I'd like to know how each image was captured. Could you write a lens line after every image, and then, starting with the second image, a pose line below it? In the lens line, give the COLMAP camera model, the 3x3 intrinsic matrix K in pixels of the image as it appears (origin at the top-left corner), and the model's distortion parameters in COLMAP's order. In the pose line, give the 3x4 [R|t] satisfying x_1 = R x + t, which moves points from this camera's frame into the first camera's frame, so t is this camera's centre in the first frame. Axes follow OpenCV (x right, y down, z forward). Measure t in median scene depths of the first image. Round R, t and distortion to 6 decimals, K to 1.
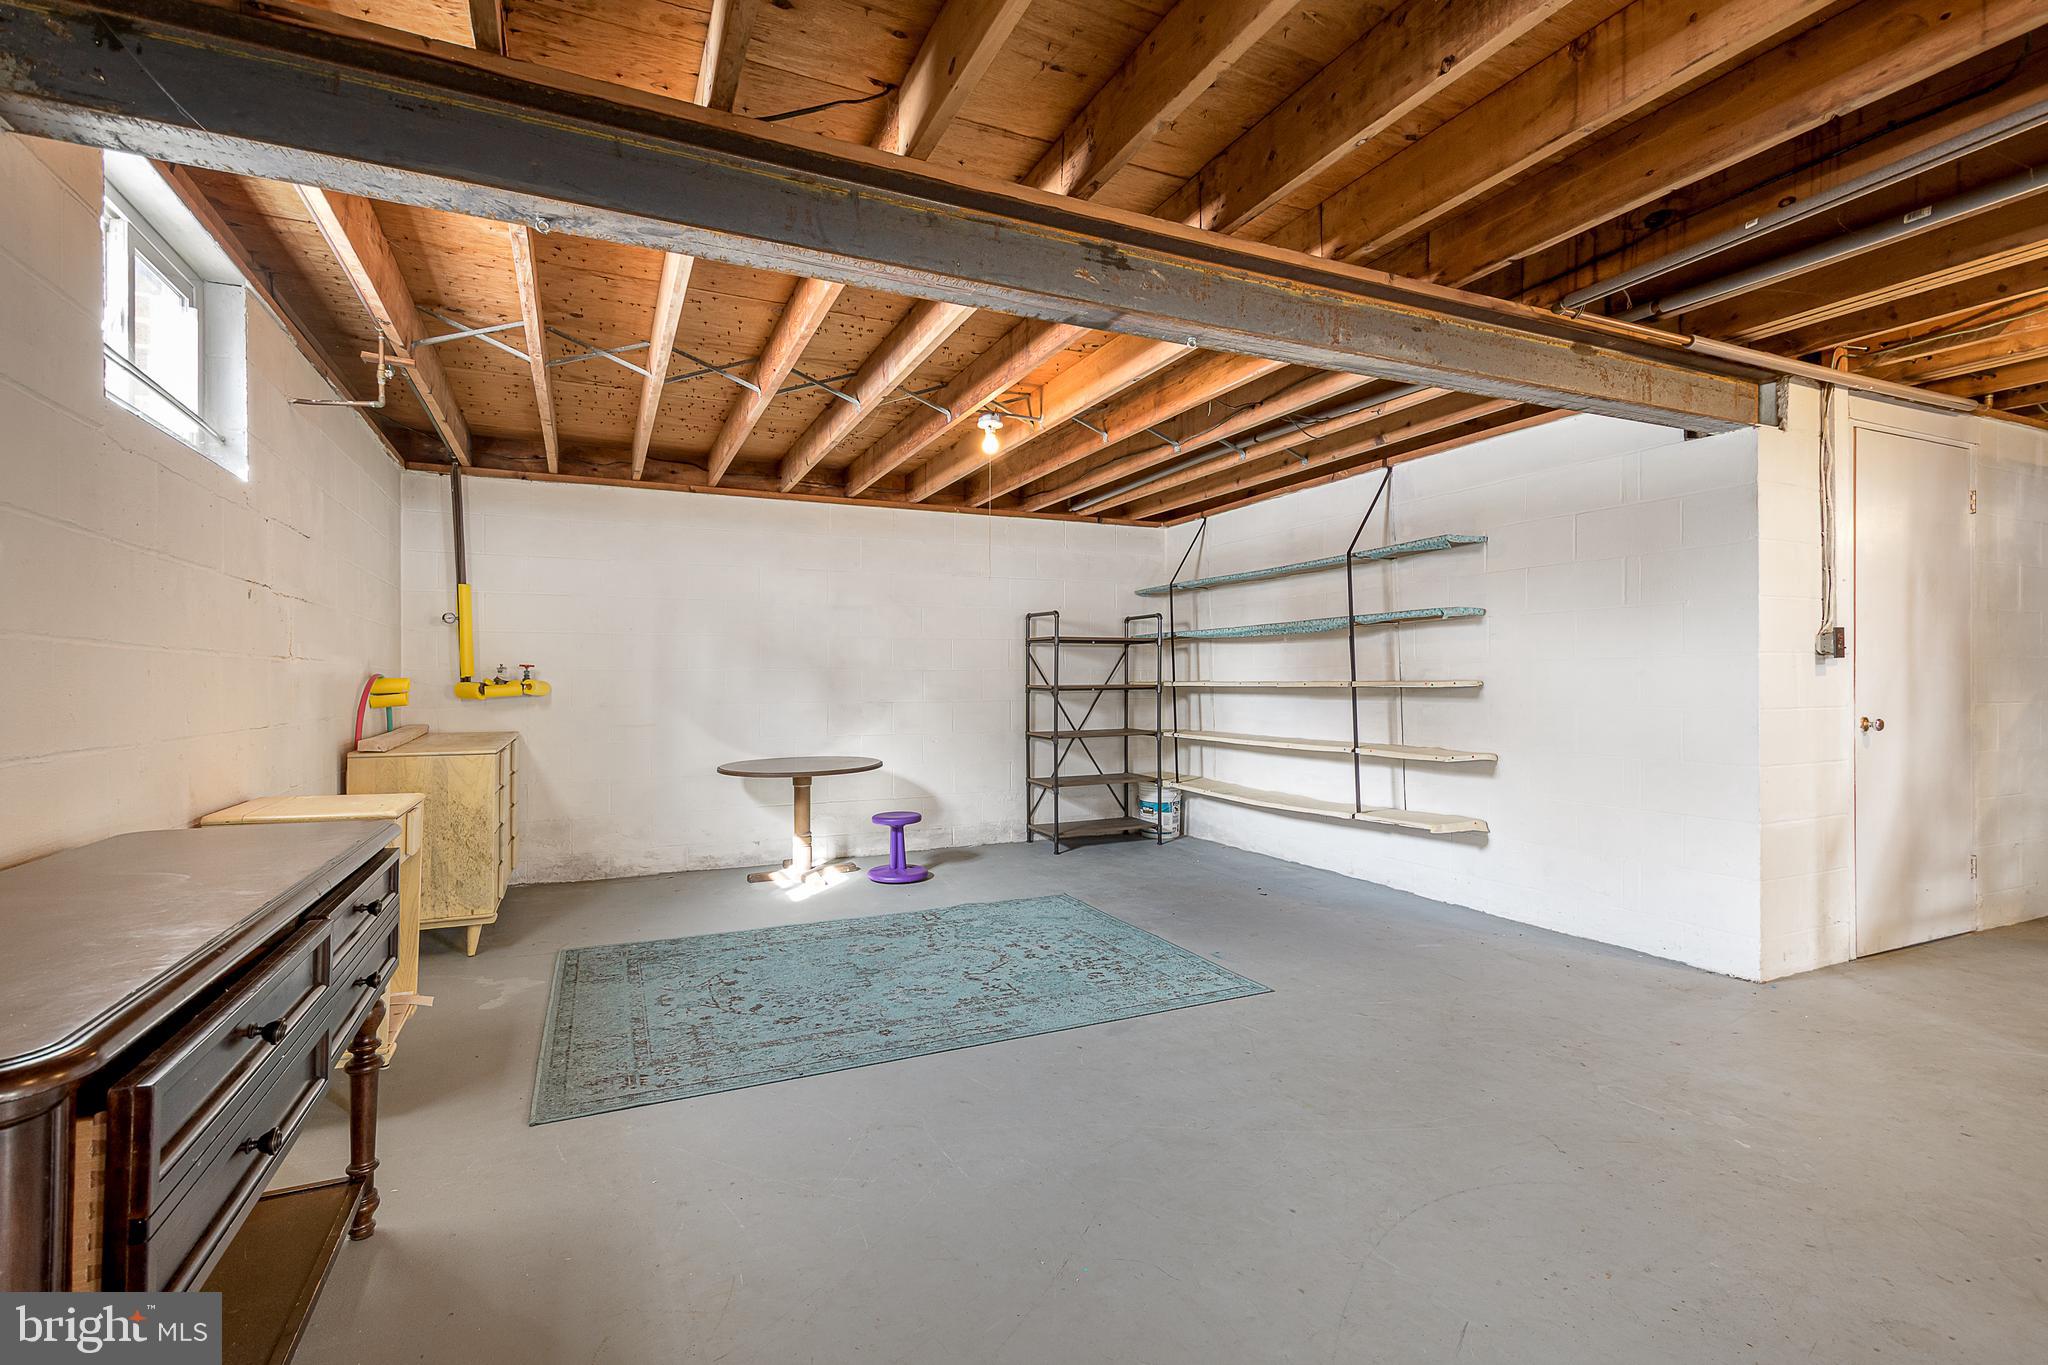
lens RADIAL K [[916.9, 0, 1006.6], [0, 916.9, 693.5], [0, 0, 1]] dist [0.000751, -0.000534]
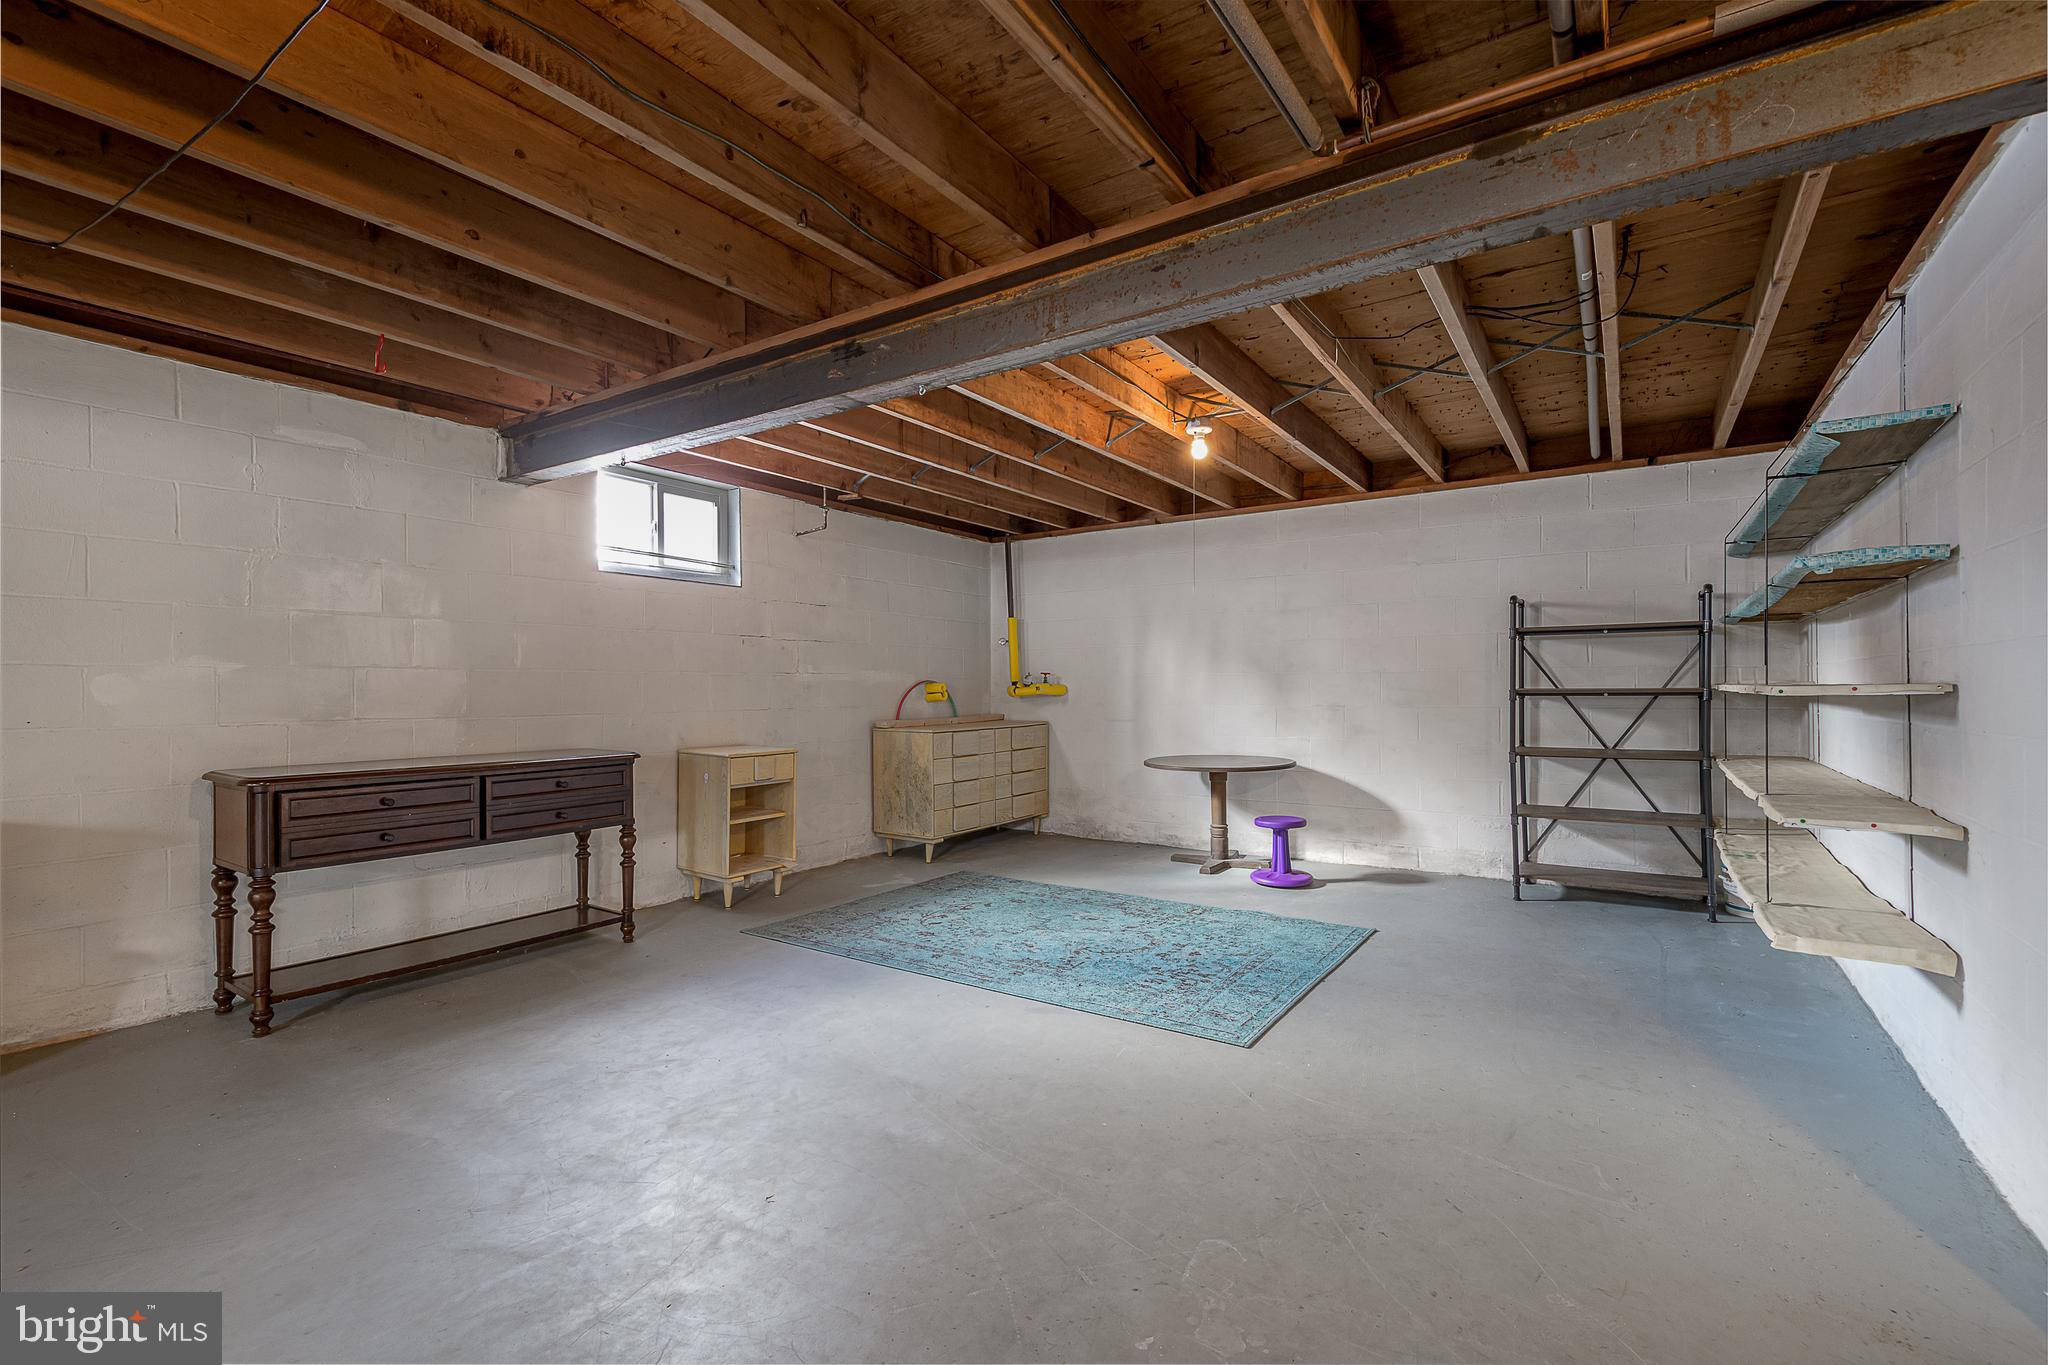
lens RADIAL K [[916.9, 0, 1006.6], [0, 916.9, 693.5], [0, 0, 1]] dist [0.000751, -0.000534]
pose [[0.514952, 0.009406, -0.857168, 0.595229], [-0.010294, 0.999936, 0.004789, -0.004475], [0.857157, 0.006358, 0.515015, 0.241831]]
